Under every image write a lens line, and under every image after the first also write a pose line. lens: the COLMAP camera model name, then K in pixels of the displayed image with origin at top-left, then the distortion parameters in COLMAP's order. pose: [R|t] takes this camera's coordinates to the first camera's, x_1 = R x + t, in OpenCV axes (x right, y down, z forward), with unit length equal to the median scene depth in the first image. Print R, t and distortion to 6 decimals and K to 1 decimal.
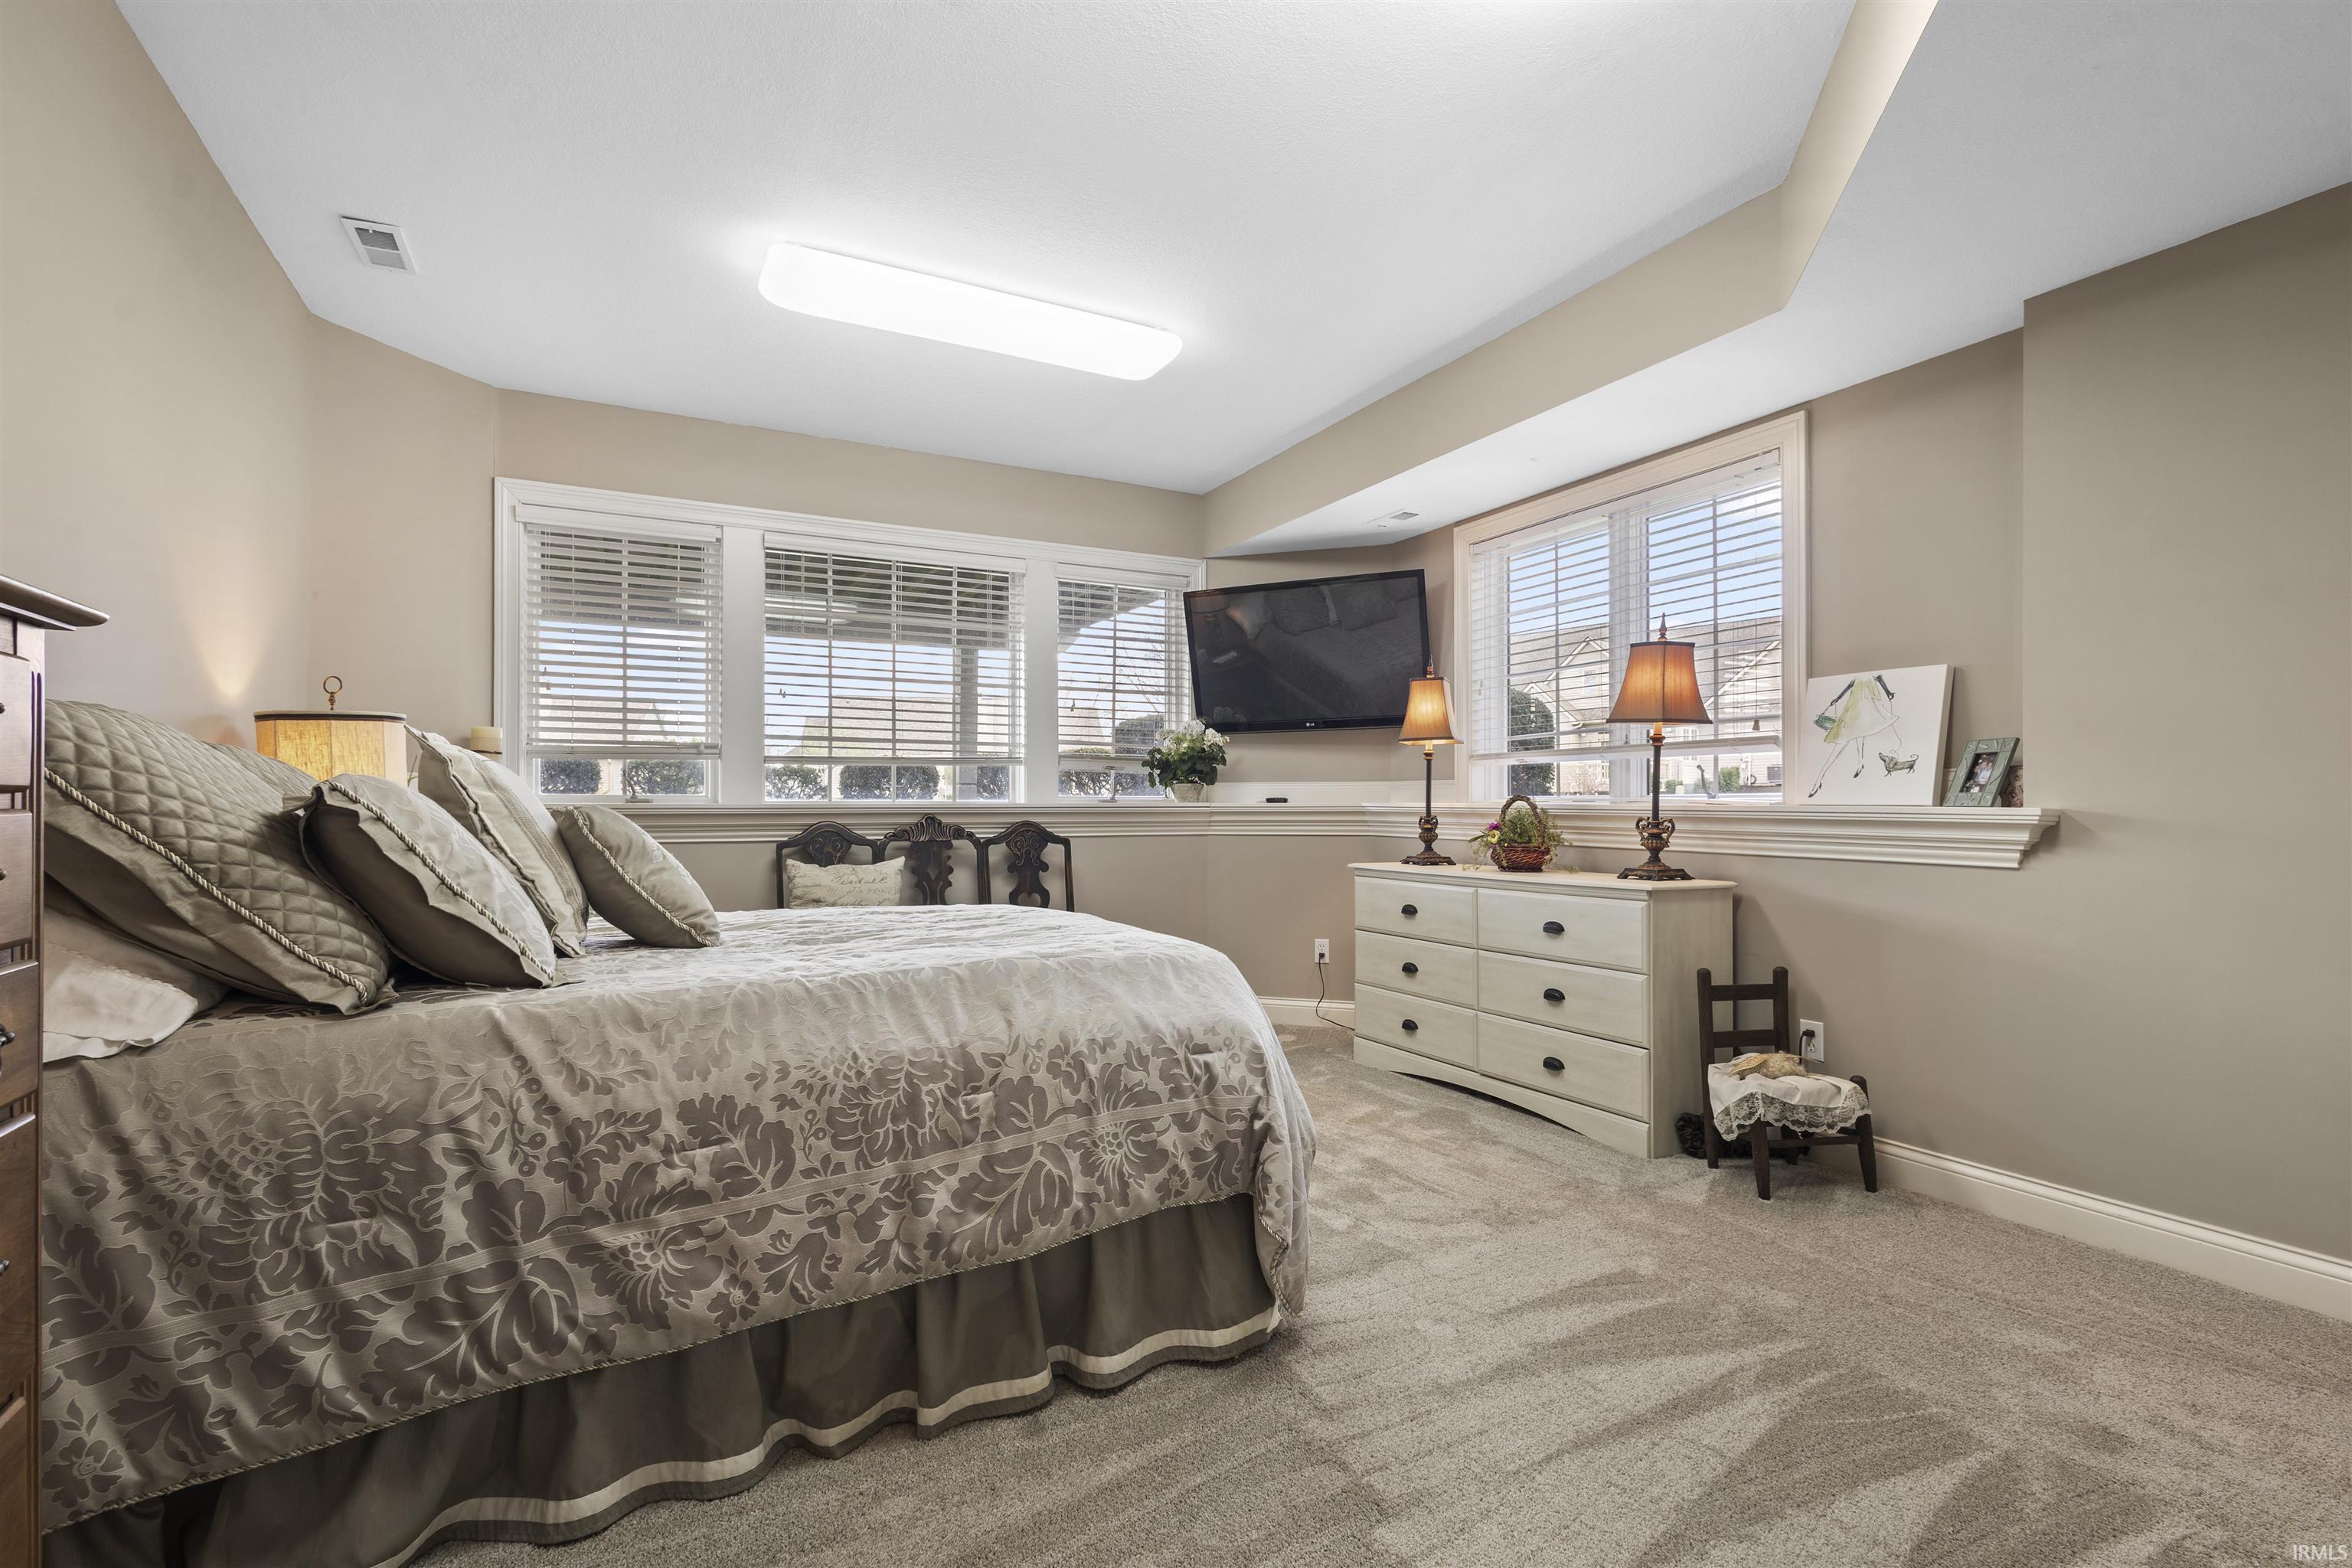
lens RADIAL K [[1084.2, 0, 1168.4], [0, 1084.2, 801.2], [0, 0, 1]] dist [0.001481, 0.001347]
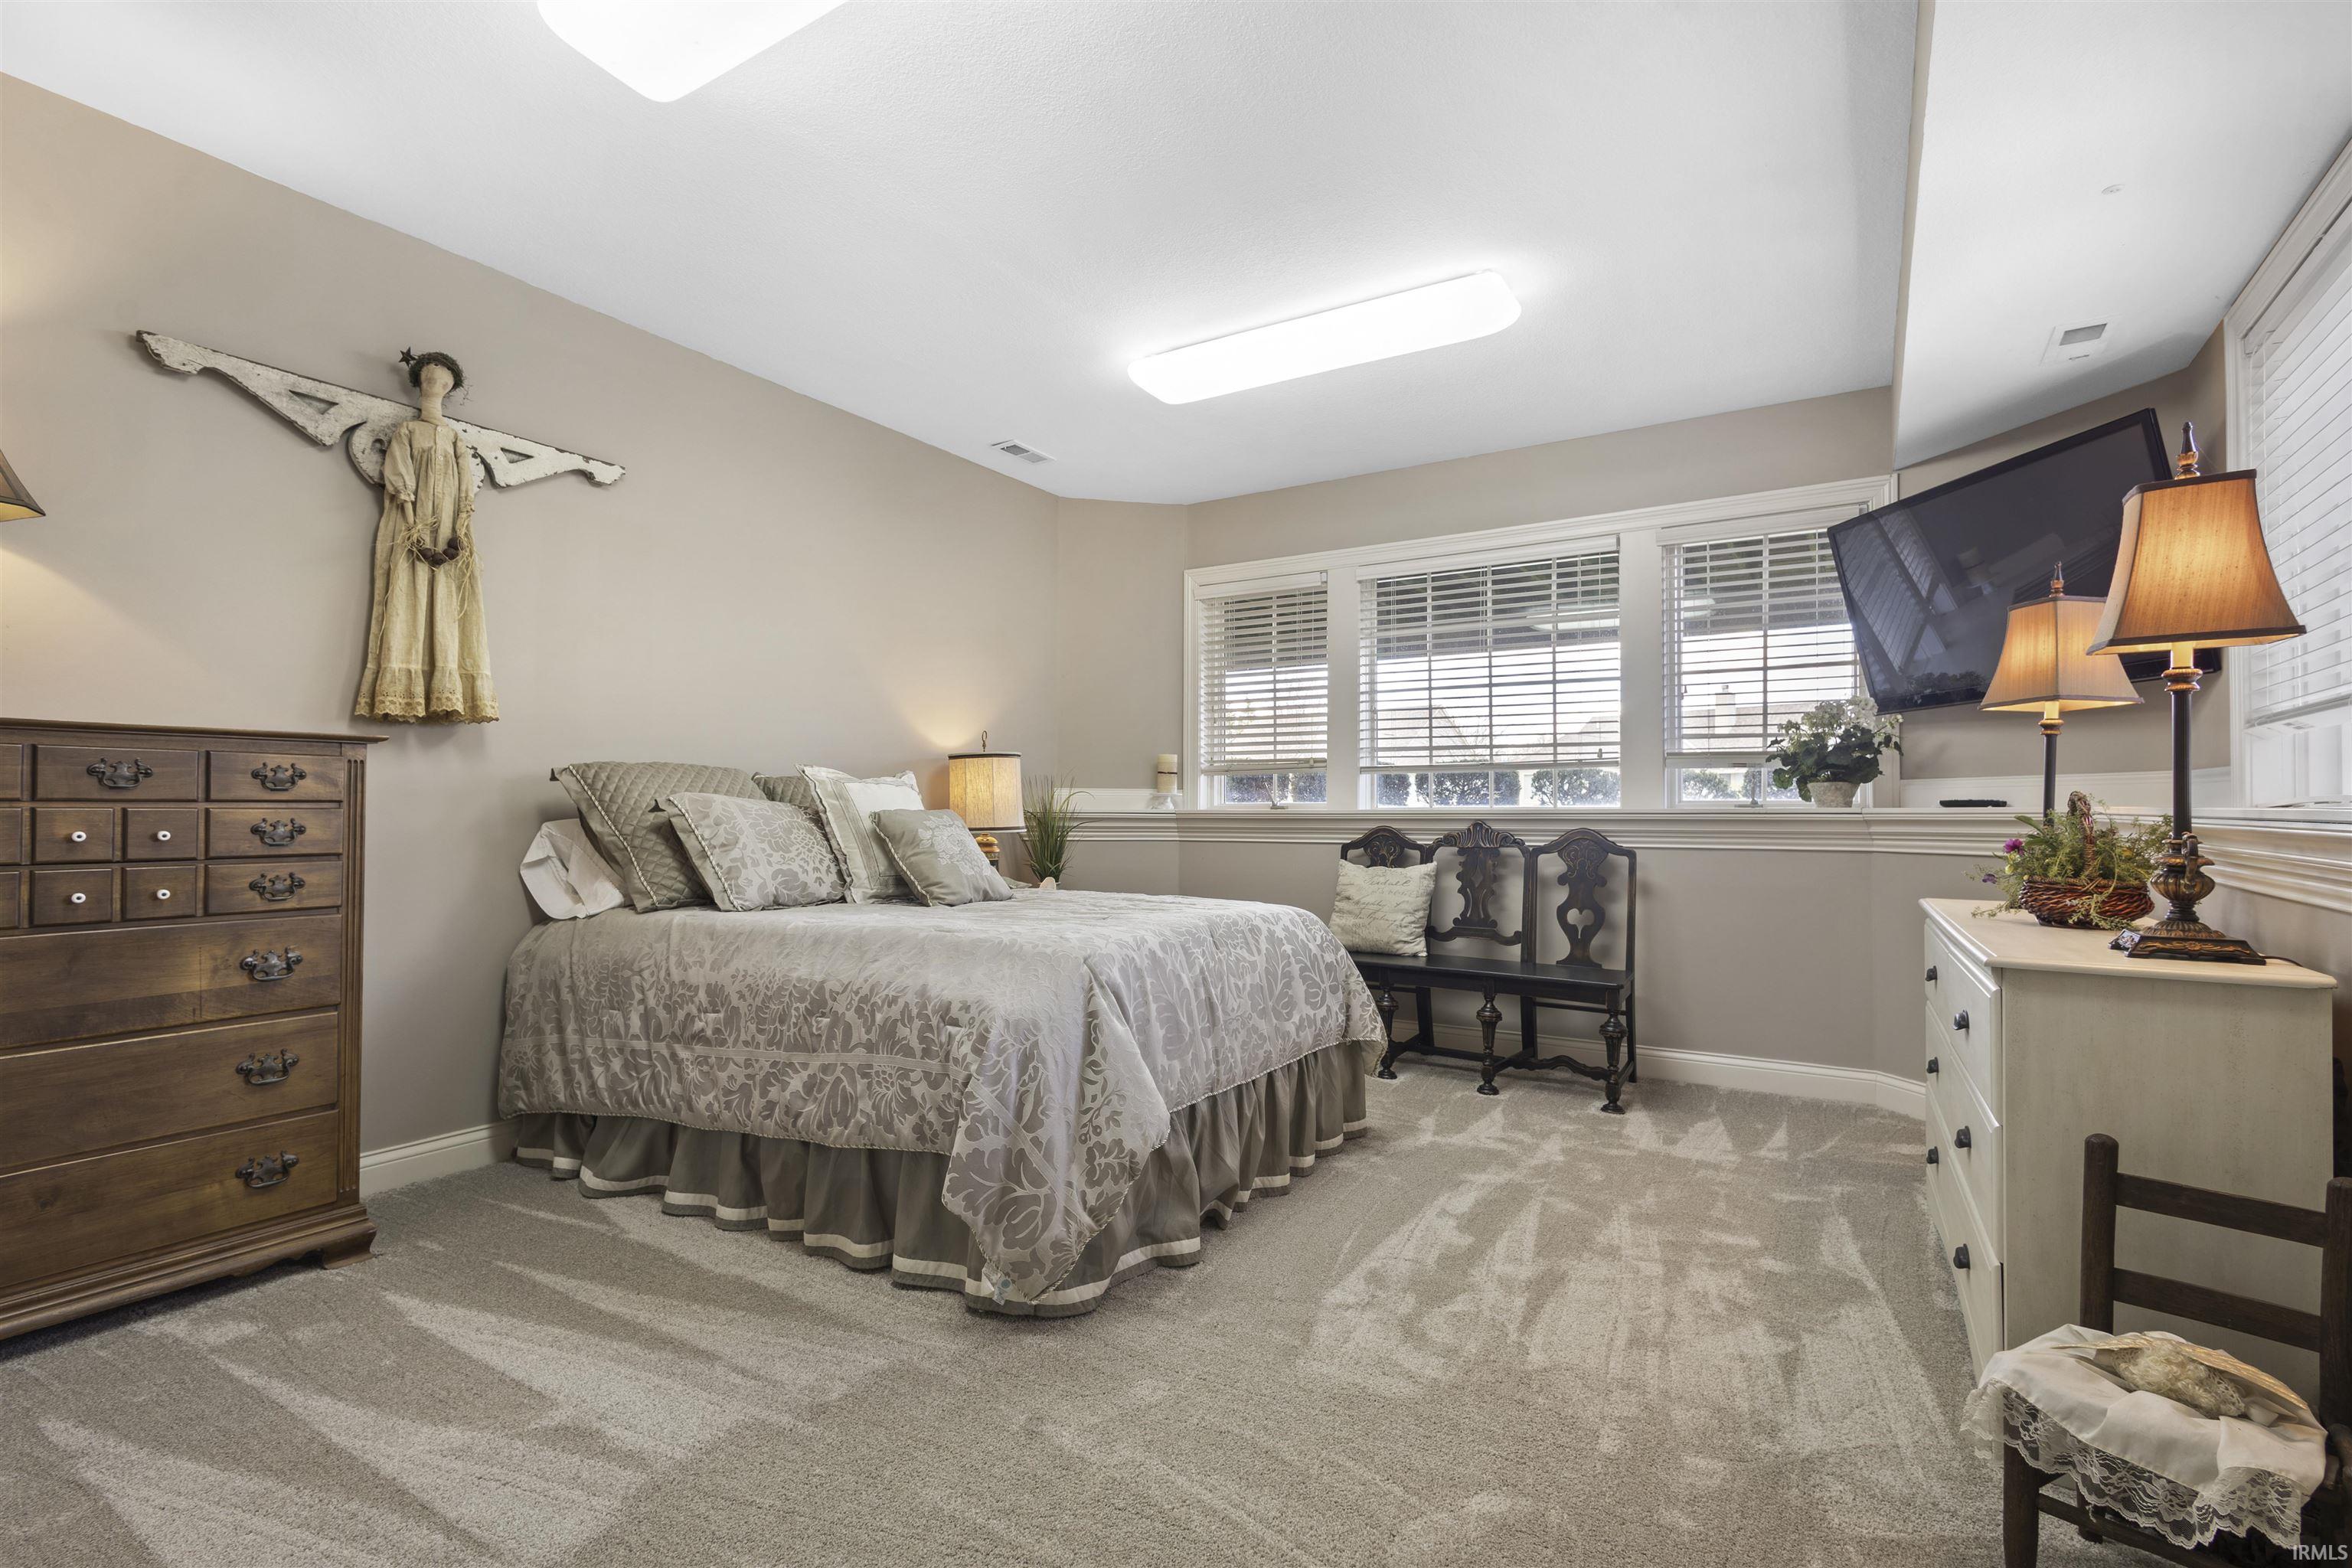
lens RADIAL K [[1084.2, 0, 1176.7], [0, 1084.2, 786.0], [0, 0, 1]] dist [0.001481, 0.001347]
pose [[0.521875, -0.019326, -0.852803, 1.155127], [0.001714, 0.999765, -0.021607, 0.004368], [0.853020, 0.009815, 0.521785, 0.611204]]
